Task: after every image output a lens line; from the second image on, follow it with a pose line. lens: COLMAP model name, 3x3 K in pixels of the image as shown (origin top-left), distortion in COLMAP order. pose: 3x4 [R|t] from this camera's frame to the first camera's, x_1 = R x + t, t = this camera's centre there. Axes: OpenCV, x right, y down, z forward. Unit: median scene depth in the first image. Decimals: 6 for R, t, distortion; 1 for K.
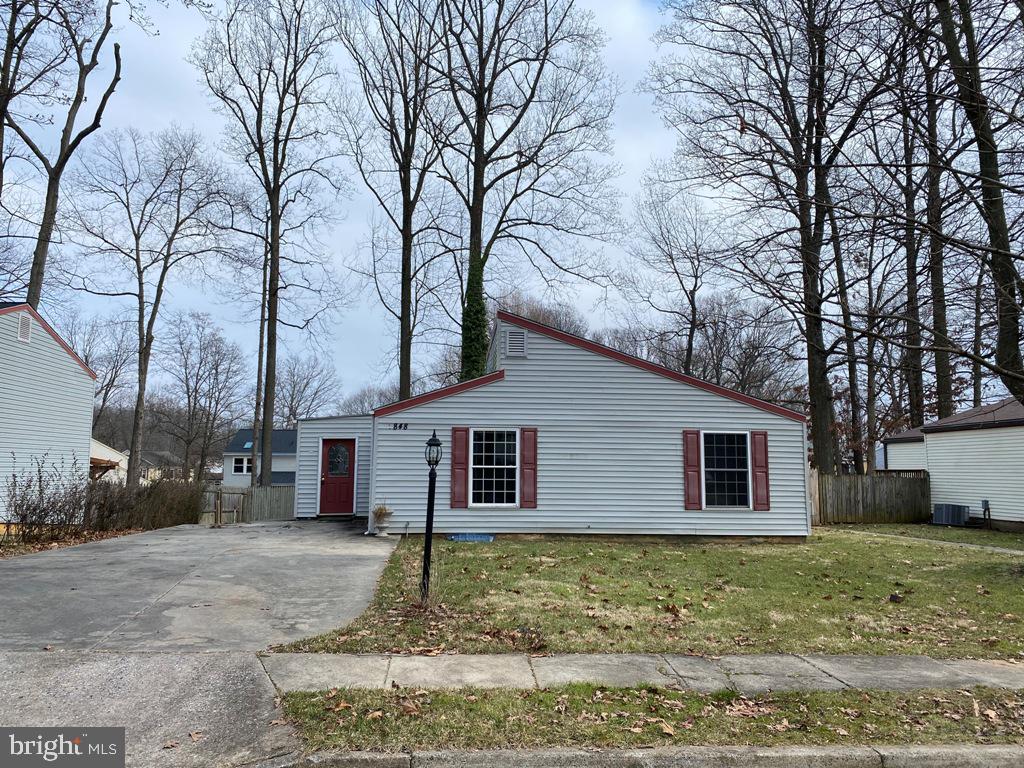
lens RADIAL K [[773.2, 0, 514.8], [0, 773.2, 381.4], [0, 0, 1]] dist [-0.015037, -0.002406]
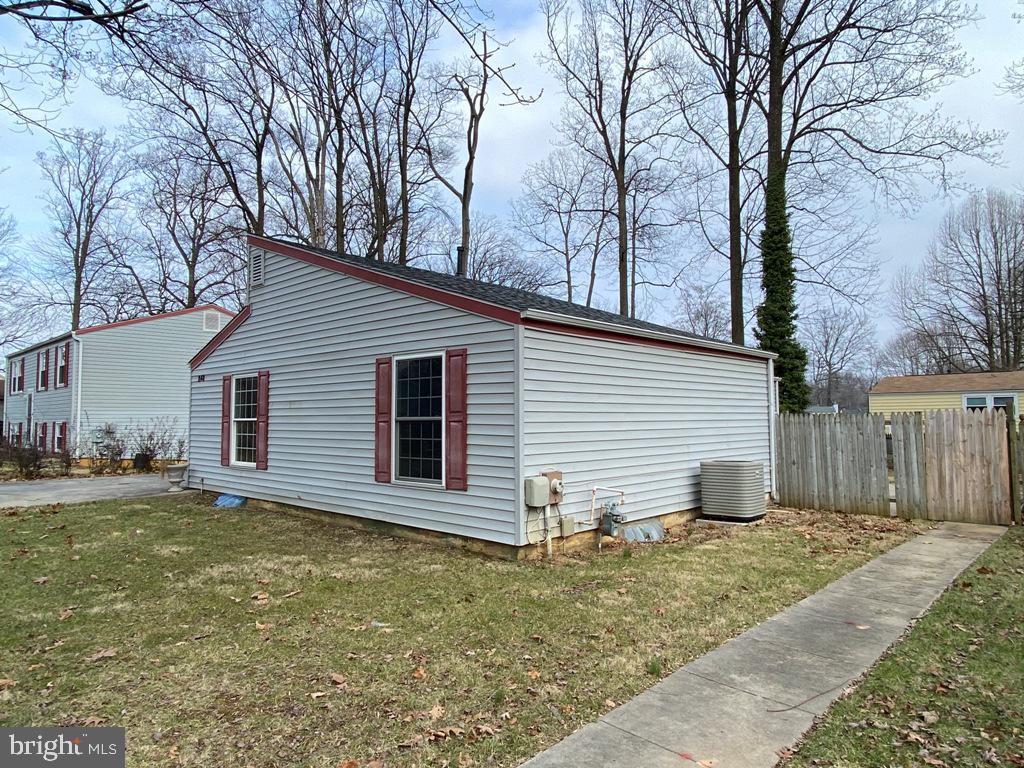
lens RADIAL K [[639.7, 0, 513.9], [0, 639.7, 380.2], [0, 0, 1]] dist [-0.002208, -0.005084]
pose [[0.664431, -0.059169, -0.745004, 0.691058], [0.101076, 0.994816, 0.011135, 0.086697], [0.740483, -0.082700, 0.666967, 0.726344]]
